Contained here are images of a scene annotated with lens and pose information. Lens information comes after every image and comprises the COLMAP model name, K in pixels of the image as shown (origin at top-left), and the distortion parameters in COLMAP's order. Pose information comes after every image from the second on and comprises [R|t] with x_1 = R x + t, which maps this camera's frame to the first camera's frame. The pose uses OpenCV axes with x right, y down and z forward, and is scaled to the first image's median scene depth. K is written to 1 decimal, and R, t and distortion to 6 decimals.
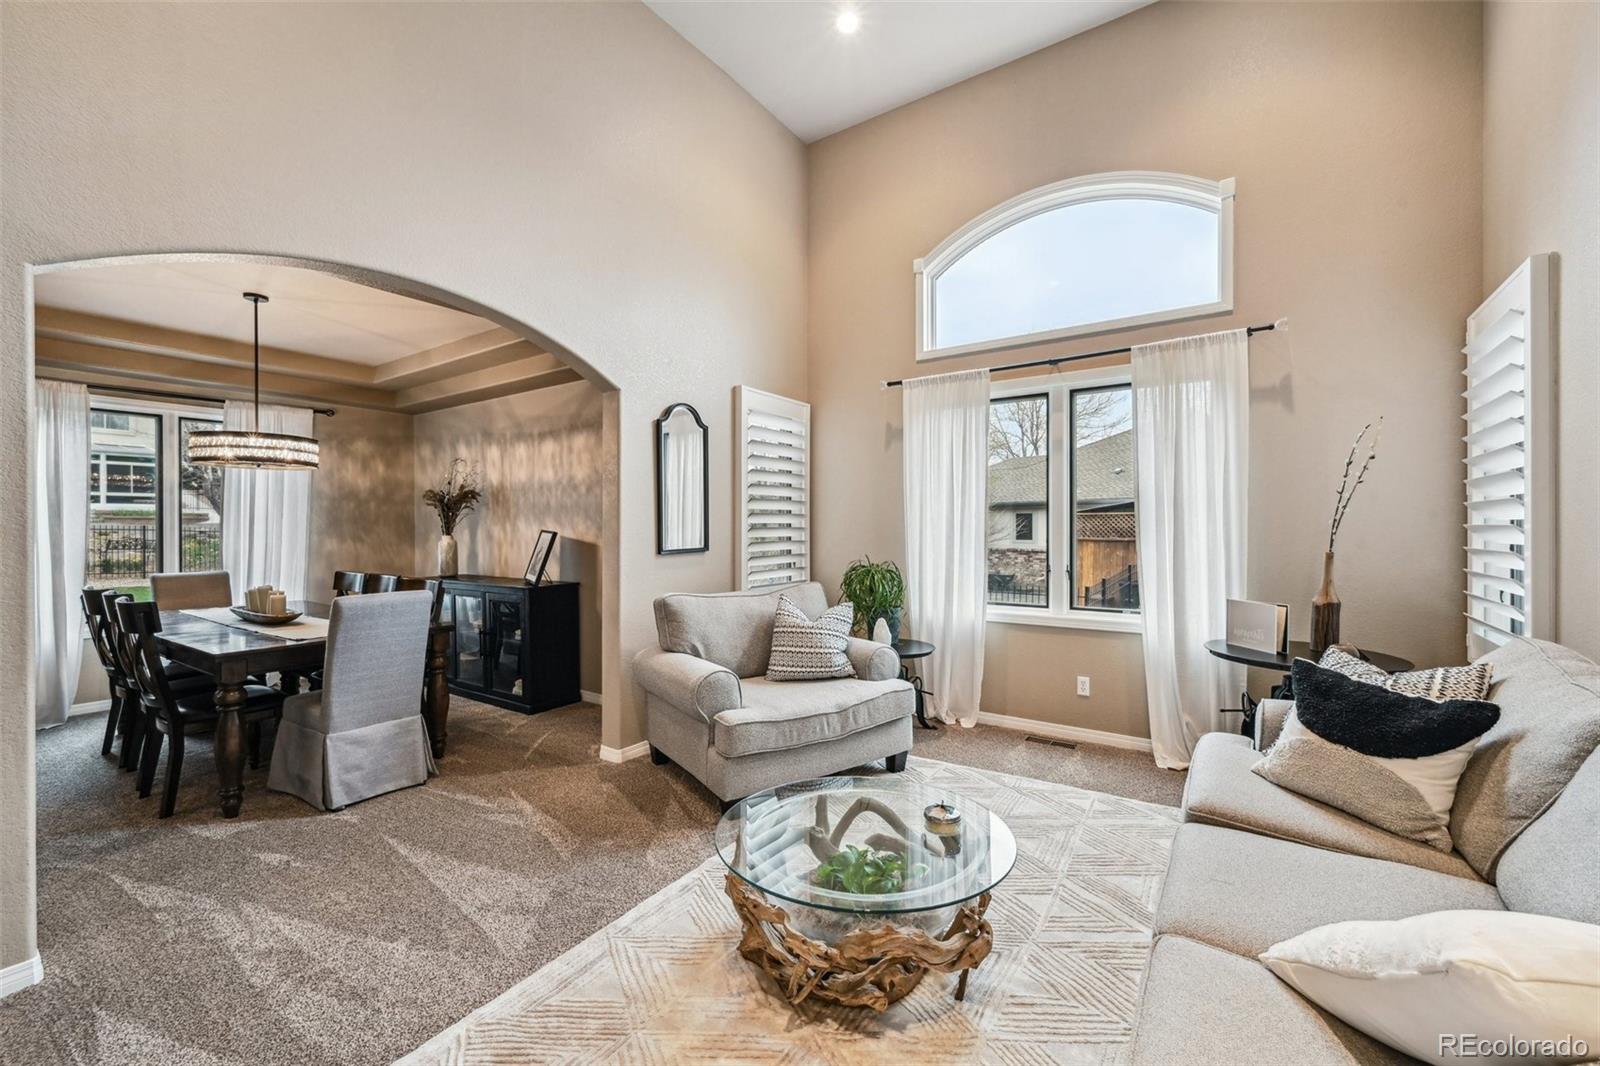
lens RADIAL K [[647.1, 0, 798.1], [0, 647.1, 529.1], [0, 0, 1]] dist [0.000904, 0.000135]
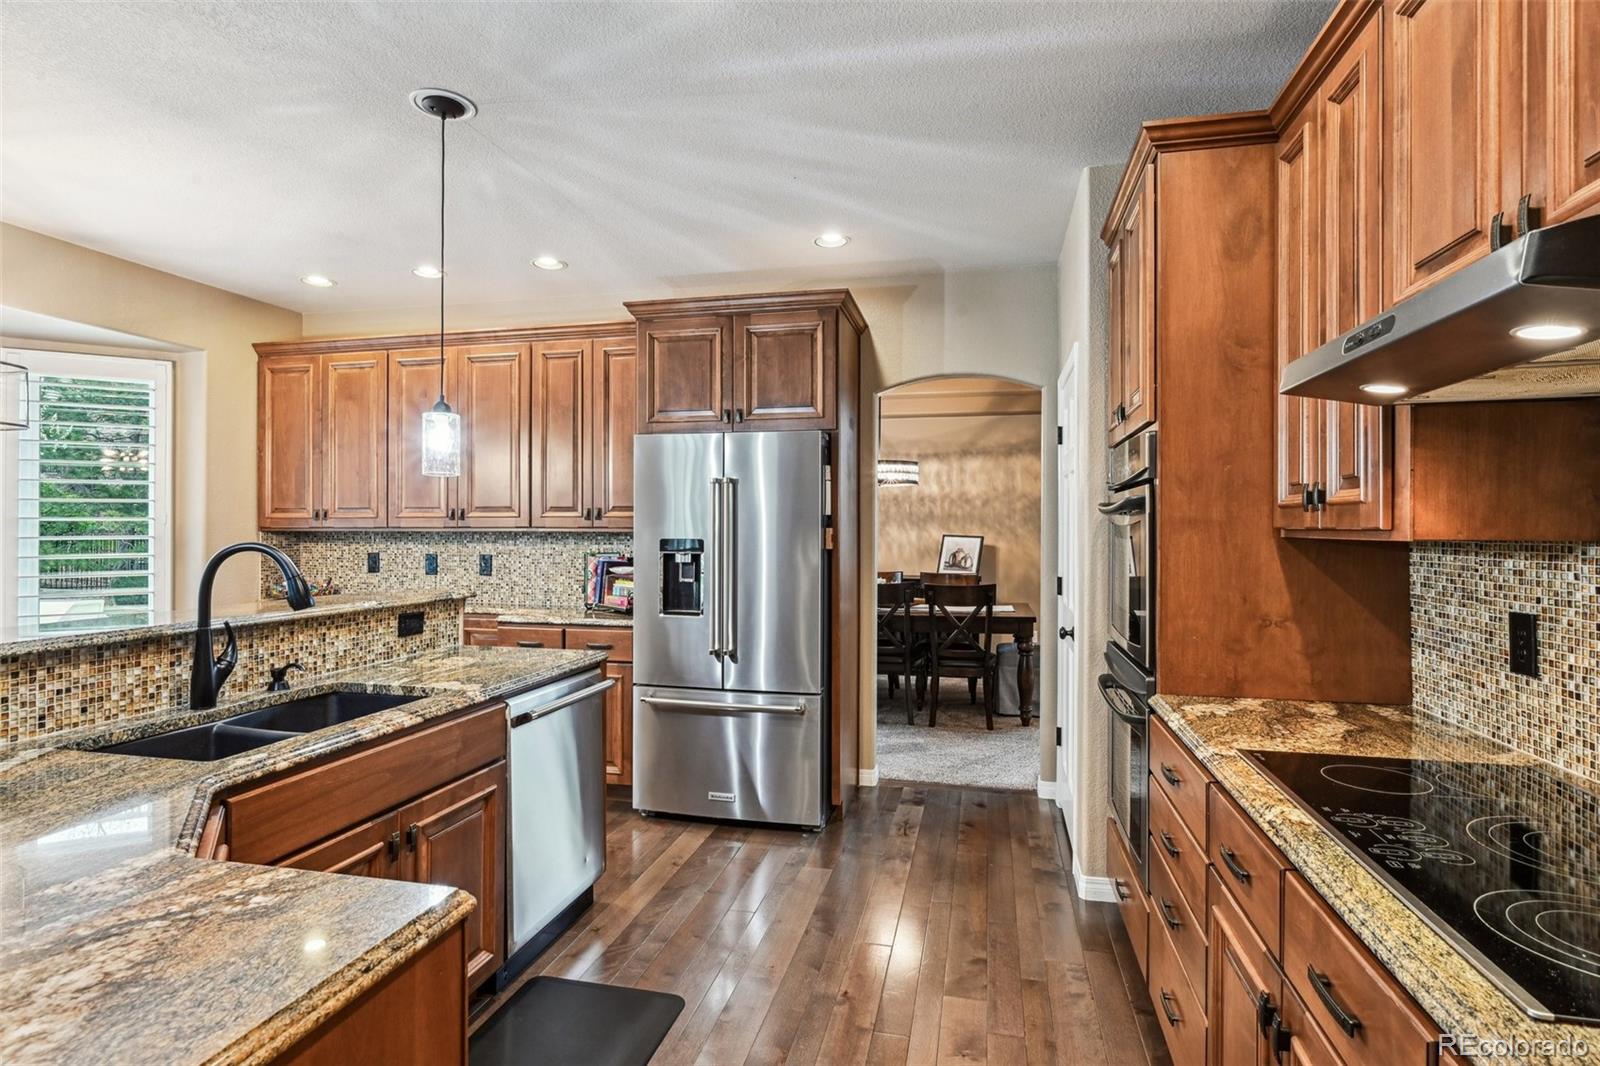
lens RADIAL K [[823.4, 0, 800.1], [0, 823.4, 530.0], [0, 0, 1]] dist [-0.000859, 0.000167]
pose [[0.930630, 0.004211, 0.365938, -1.062850], [-0.004208, 0.999991, -0.000807, -0.004823], [-0.365938, -0.000789, 0.930639, -0.311926]]
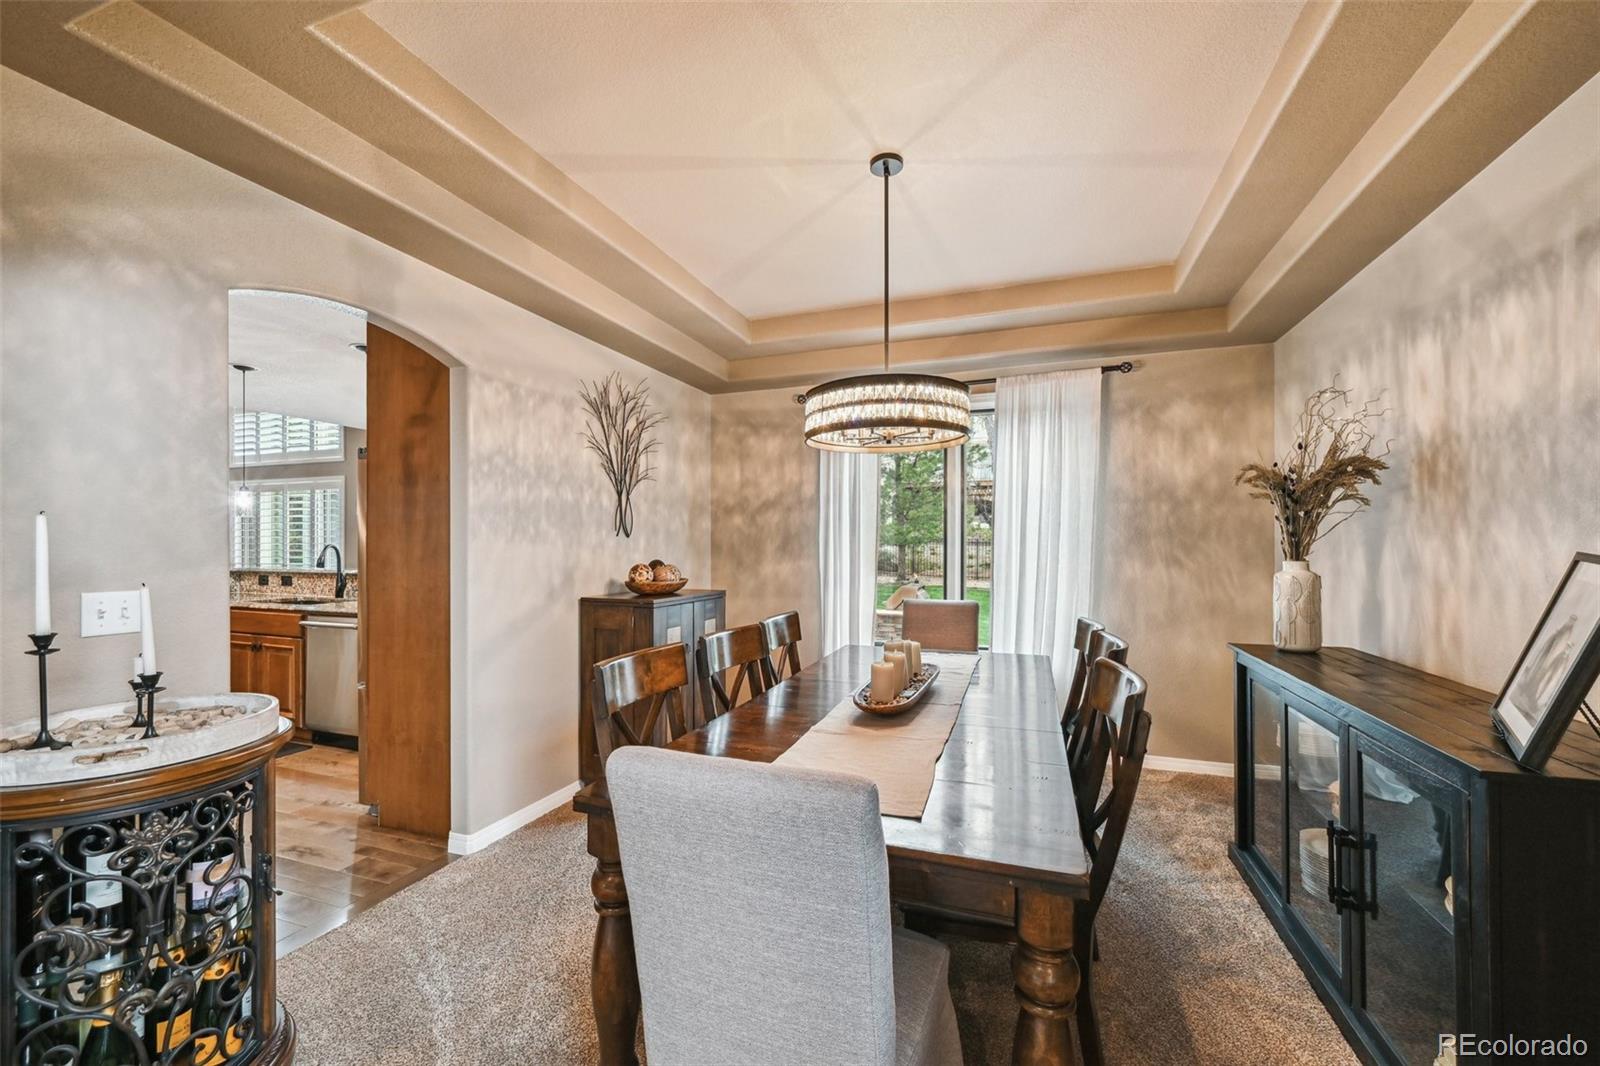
lens RADIAL K [[647.1, 0, 798.6], [0, 647.1, 545.6], [0, 0, 1]] dist [0.000904, 0.000135]
pose [[0.263710, 0.003645, -0.964595, -0.185447], [-0.005083, 0.999984, 0.002389, -0.000309], [0.964589, 0.004273, 0.263724, 0.518933]]
